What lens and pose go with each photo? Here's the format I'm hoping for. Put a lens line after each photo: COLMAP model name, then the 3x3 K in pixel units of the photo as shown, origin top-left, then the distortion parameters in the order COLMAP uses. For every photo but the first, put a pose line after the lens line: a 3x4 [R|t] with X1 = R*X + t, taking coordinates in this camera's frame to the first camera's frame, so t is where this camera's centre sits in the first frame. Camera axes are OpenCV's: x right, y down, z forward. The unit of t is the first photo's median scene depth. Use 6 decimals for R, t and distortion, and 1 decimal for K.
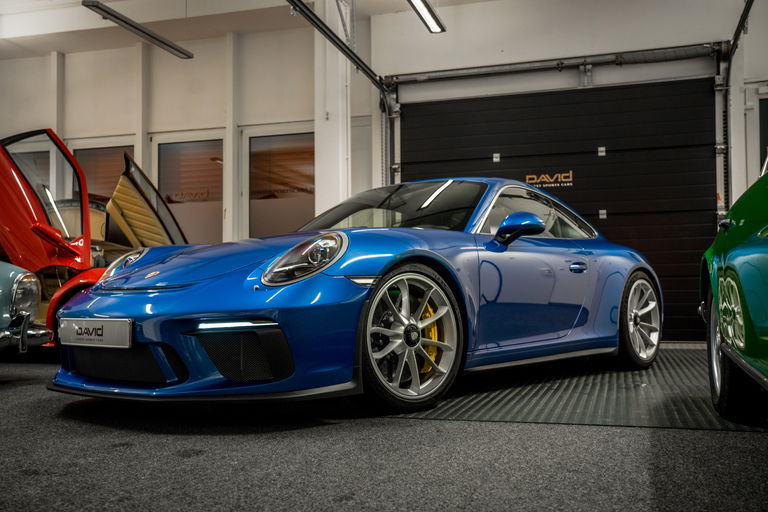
lens RADIAL K [[778.4, 0, 382.2], [0, 778.4, 255.7], [0, 0, 1]] dist [0.035158, 0.000000]
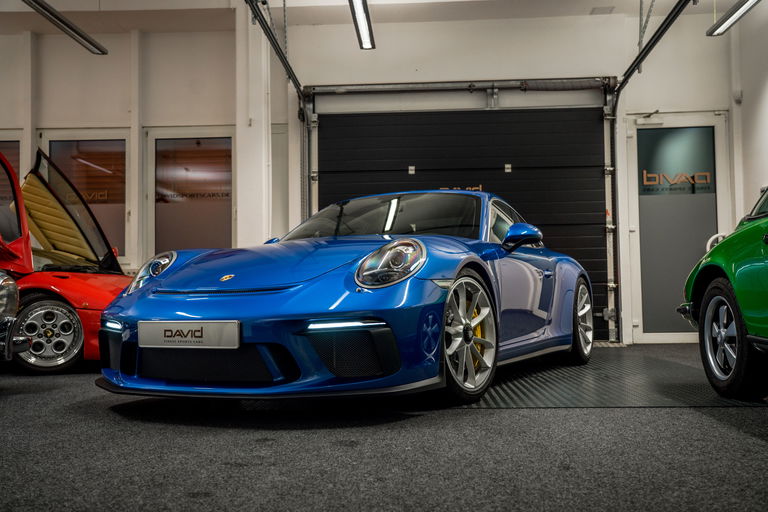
lens RADIAL K [[778.4, 0, 384.0], [0, 778.4, 257.6], [0, 0, 1]] dist [0.035158, 0.000000]
pose [[0.969115, 0.010592, 0.246383, -0.158836], [-0.008923, 0.999929, -0.007890, 0.001940], [-0.246449, 0.005448, 0.969140, -0.017740]]
